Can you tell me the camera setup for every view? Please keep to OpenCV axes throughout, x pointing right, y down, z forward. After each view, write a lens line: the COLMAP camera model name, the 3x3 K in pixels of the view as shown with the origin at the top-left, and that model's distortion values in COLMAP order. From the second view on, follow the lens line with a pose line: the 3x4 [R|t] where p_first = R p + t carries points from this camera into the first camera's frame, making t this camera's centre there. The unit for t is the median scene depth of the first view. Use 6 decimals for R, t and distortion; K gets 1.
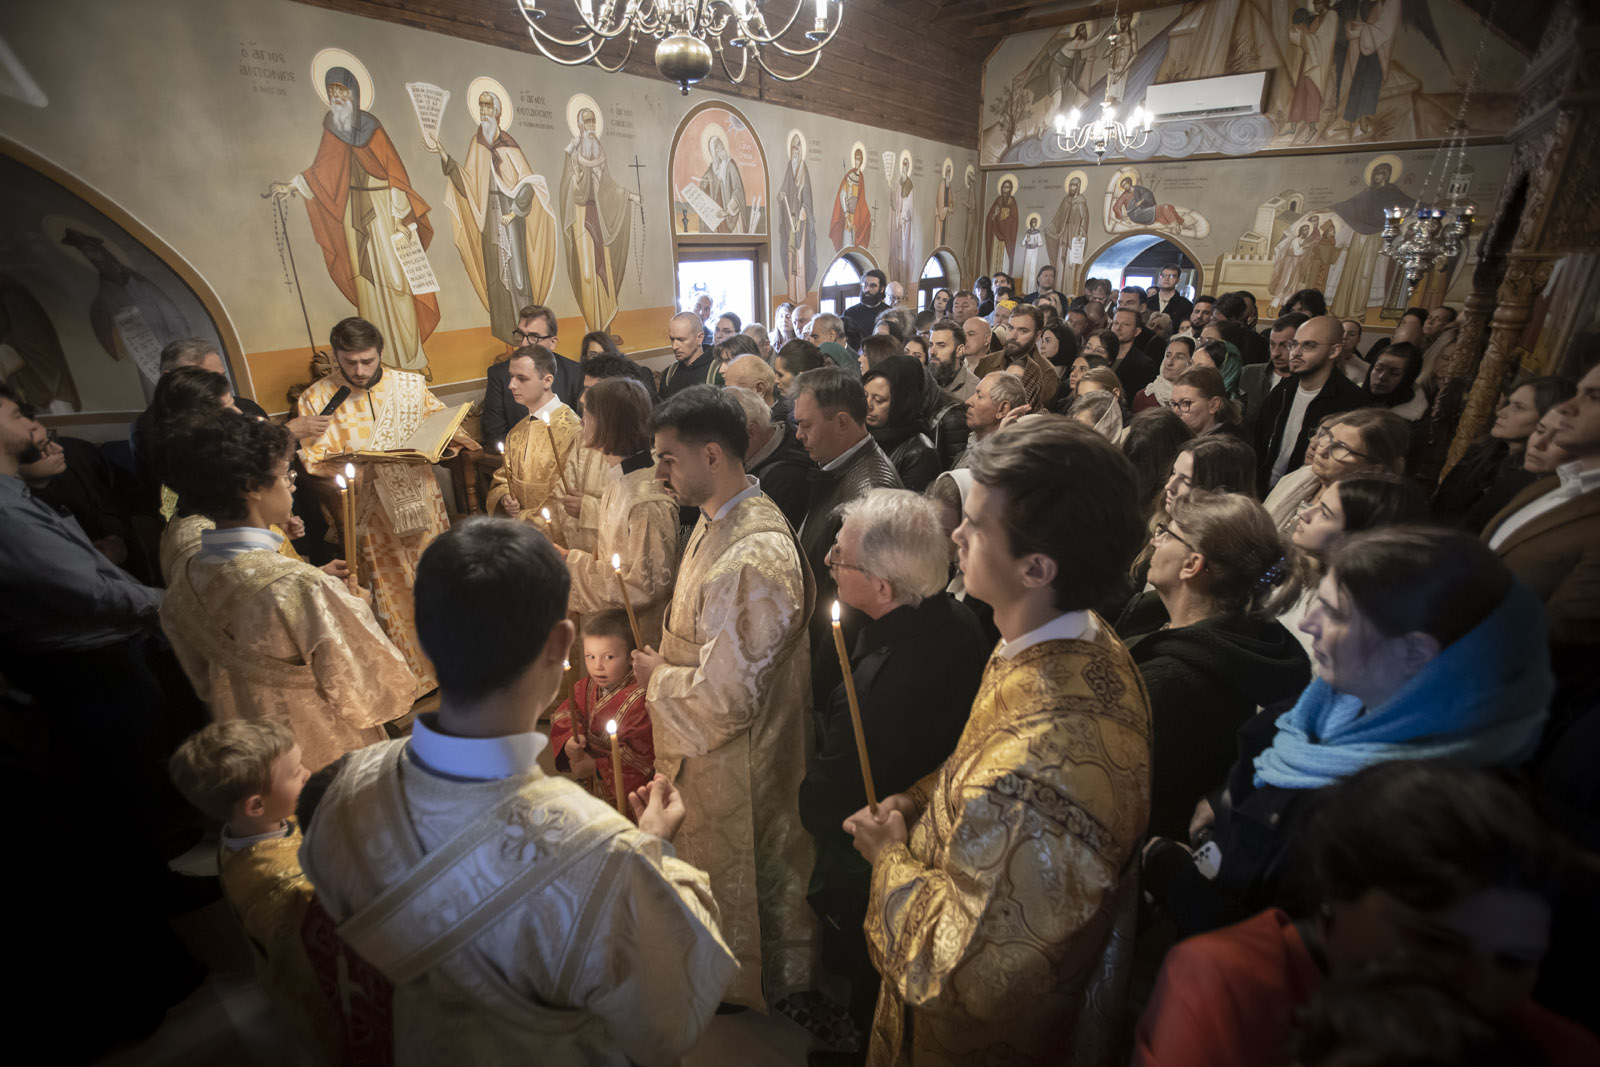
lens RADIAL K [[734.2, 0, 799.4], [0, 734.2, 538.6], [0, 0, 1]] dist [-0.065755, 0.029624]
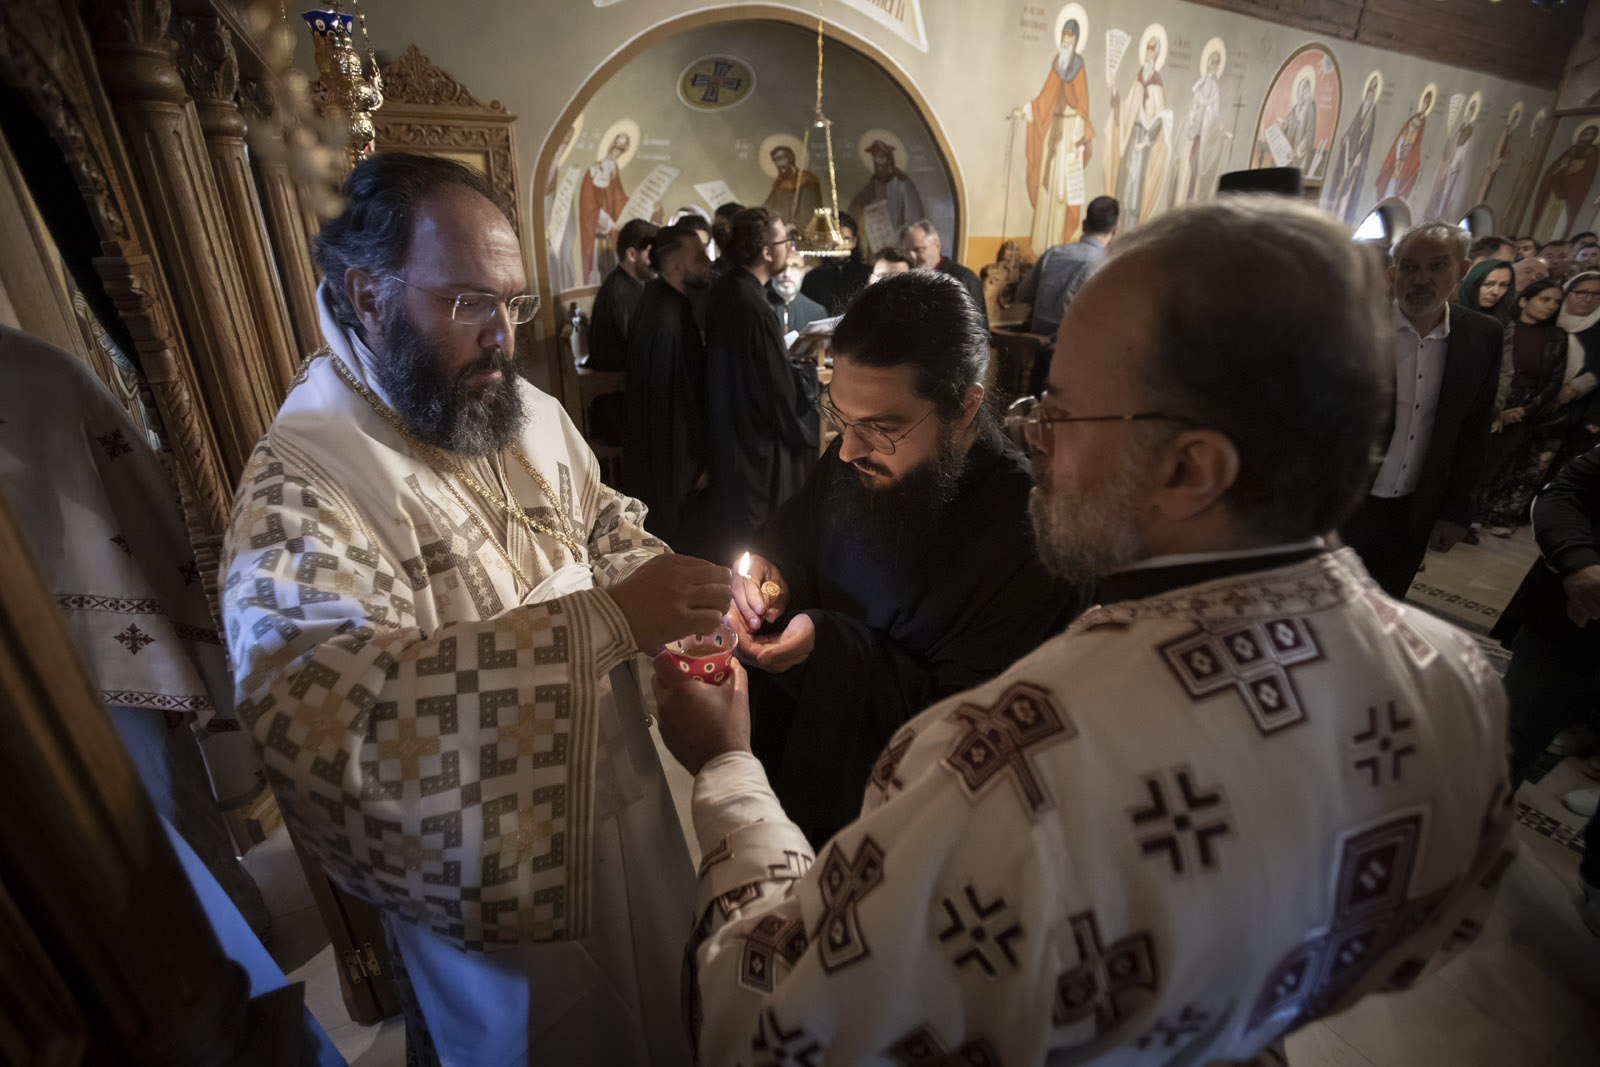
lens RADIAL K [[741.7, 0, 791.2], [0, 741.7, 535.2], [0, 0, 1]] dist [-0.065317, 0.026260]
pose [[0.908890, 0.181263, -0.375584, -0.226759], [-0.172364, 0.983355, 0.057473, 0.130705], [0.379750, 0.012500, 0.925005, -0.187428]]
